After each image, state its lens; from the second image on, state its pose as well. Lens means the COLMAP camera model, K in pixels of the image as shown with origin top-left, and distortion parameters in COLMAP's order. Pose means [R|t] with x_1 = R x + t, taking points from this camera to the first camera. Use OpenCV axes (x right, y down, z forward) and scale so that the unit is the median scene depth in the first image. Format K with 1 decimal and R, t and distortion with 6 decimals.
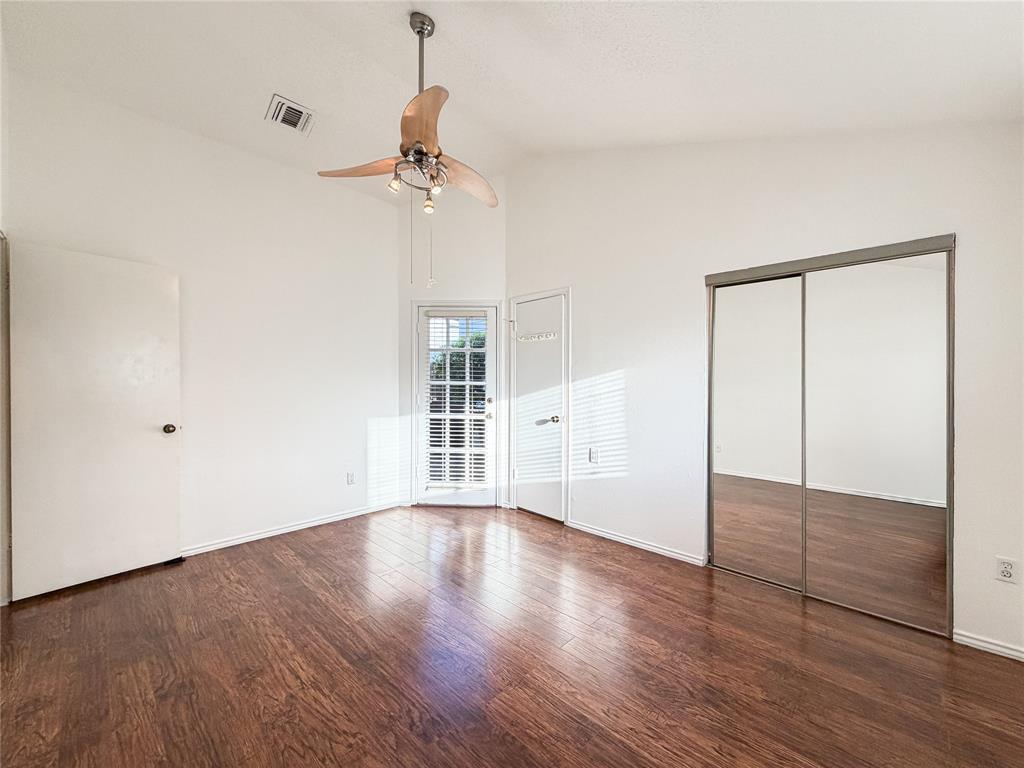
lens RADIAL K [[412.5, 0, 495.8], [0, 412.5, 388.6], [0, 0, 1]] dist [-0.000054, -0.000079]
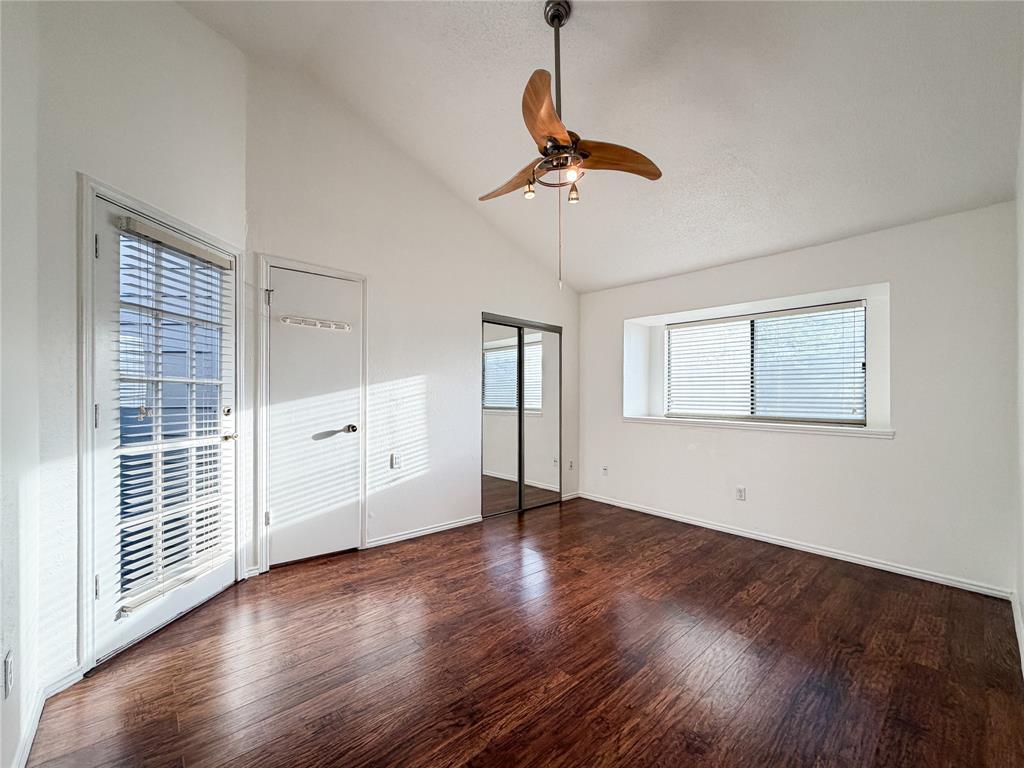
lens RADIAL K [[410.5, 0, 510.7], [0, 410.5, 395.1], [0, 0, 1]] dist [0.000588, -0.000391]
pose [[0.051173, -0.005271, 0.998676, -0.664777], [-0.005969, 0.999967, 0.005584, -0.000616], [-0.998672, -0.006247, 0.051140, 0.634031]]
